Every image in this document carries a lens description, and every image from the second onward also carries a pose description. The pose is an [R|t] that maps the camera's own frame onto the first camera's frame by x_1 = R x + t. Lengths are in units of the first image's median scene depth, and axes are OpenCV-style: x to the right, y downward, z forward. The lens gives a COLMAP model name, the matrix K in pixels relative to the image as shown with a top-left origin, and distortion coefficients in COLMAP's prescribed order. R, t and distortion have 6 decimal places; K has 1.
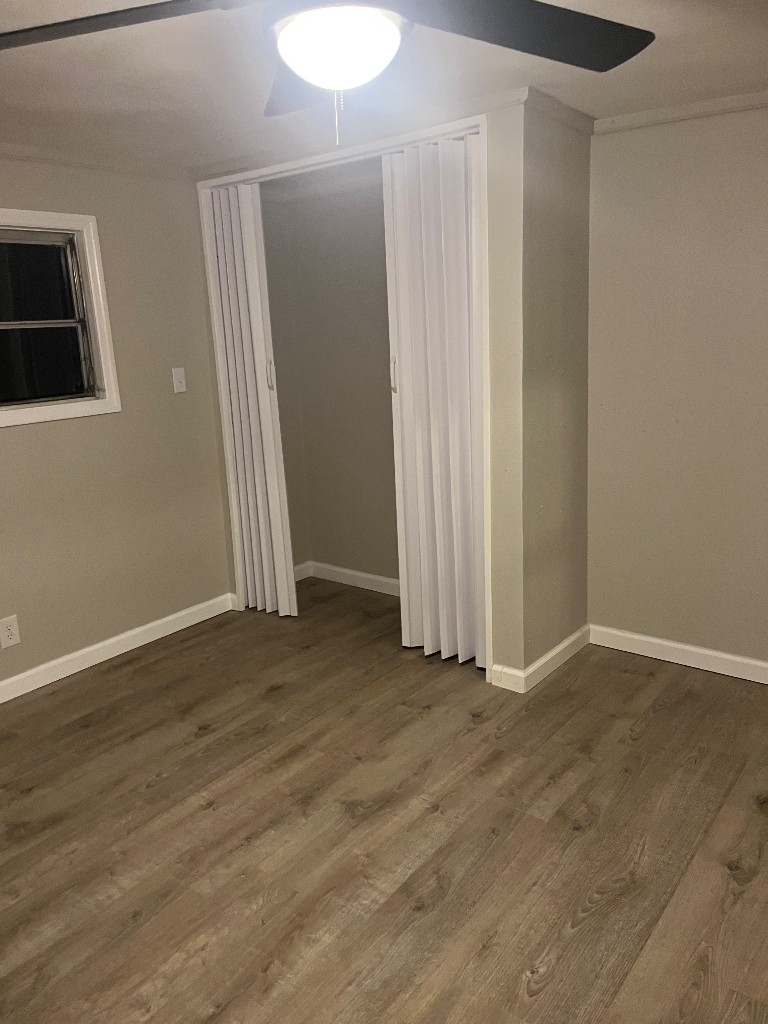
lens RADIAL K [[774.8, 0, 383.3], [0, 774.8, 510.4], [0, 0, 1]] dist [-0.018506, -0.007631]
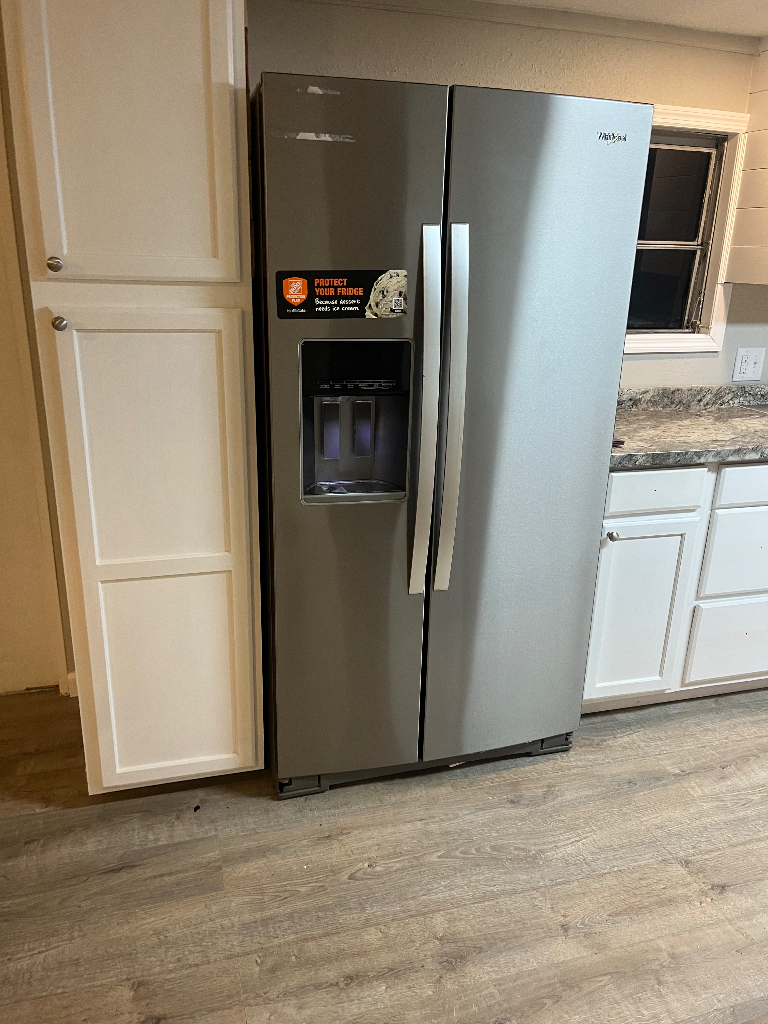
lens RADIAL K [[774.8, 0, 383.7], [0, 774.8, 519.3], [0, 0, 1]] dist [-0.018506, -0.007631]
pose [[0.801231, 0.249664, -0.543781, 0.107097], [-0.201821, 0.968298, 0.147200, -0.085613], [0.563292, -0.008195, 0.826217, 0.320870]]
